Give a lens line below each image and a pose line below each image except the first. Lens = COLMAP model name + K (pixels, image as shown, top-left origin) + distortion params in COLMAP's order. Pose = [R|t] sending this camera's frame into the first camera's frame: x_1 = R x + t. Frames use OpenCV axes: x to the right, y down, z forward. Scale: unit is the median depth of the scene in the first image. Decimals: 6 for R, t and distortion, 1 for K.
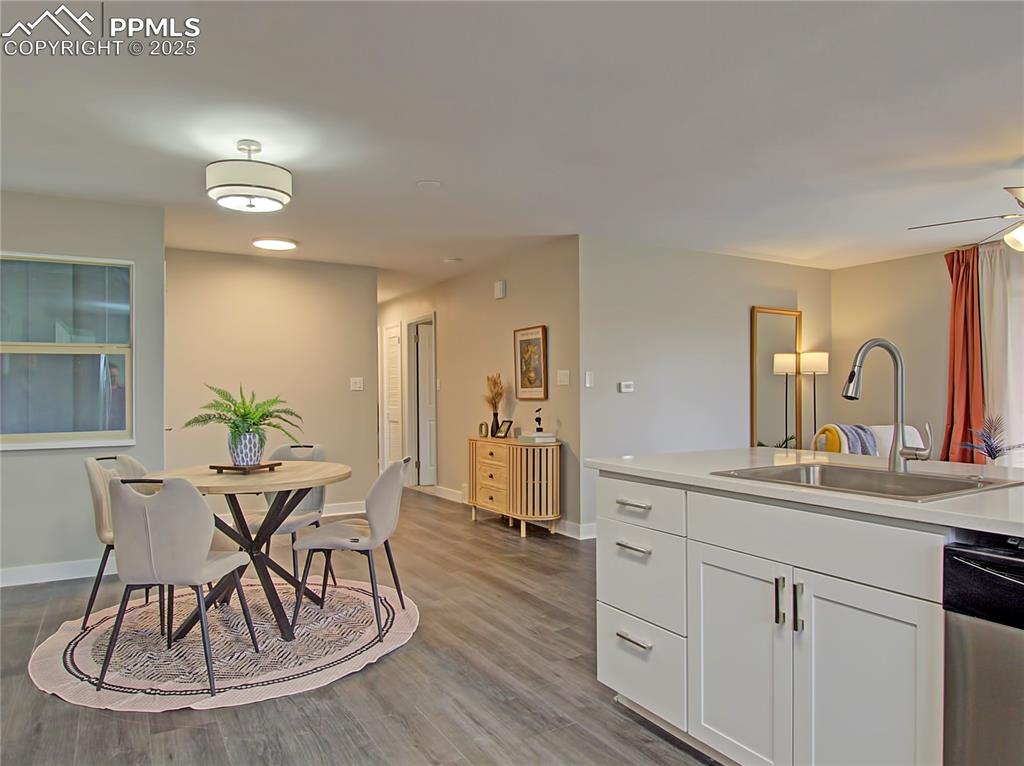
lens RADIAL K [[669.9, 0, 512.0], [0, 669.9, 383.0], [0, 0, 1]] dist [-0.021731, 0.001147]
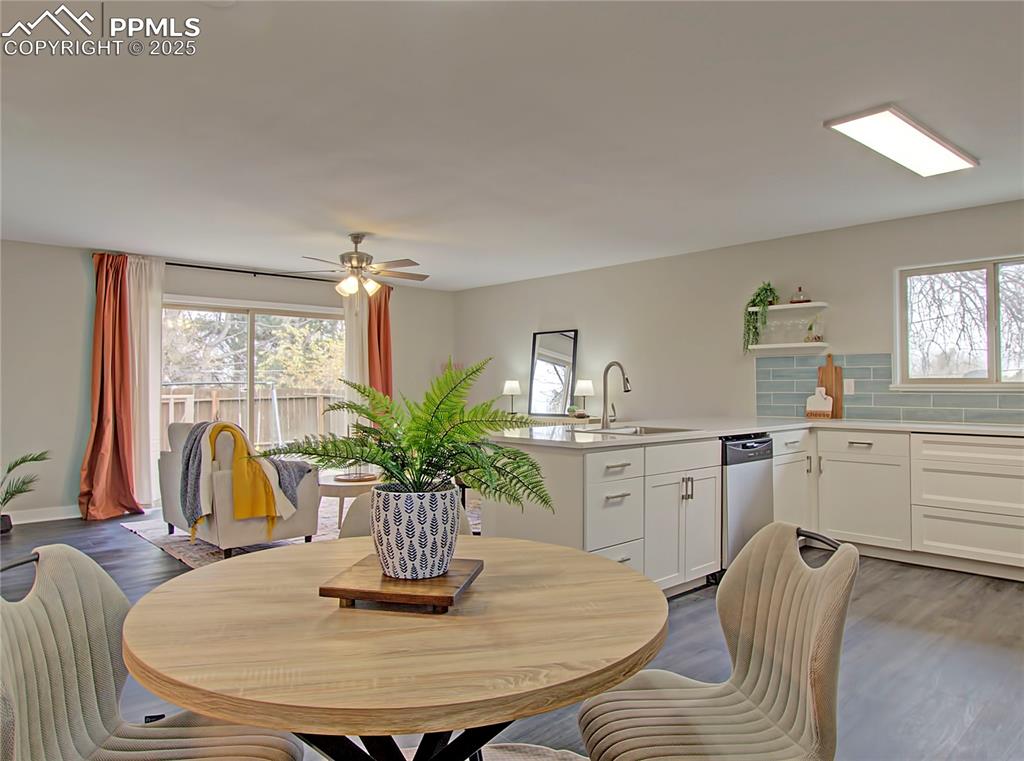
lens RADIAL K [[676.9, 0, 510.2], [0, 676.9, 371.7], [0, 0, 1]] dist [-0.022252, -0.001169]
pose [[-0.209754, 0.029607, 0.977306, -0.809625], [-0.009995, 0.999424, -0.032422, 0.020270], [-0.977703, -0.016569, -0.209338, 1.040995]]
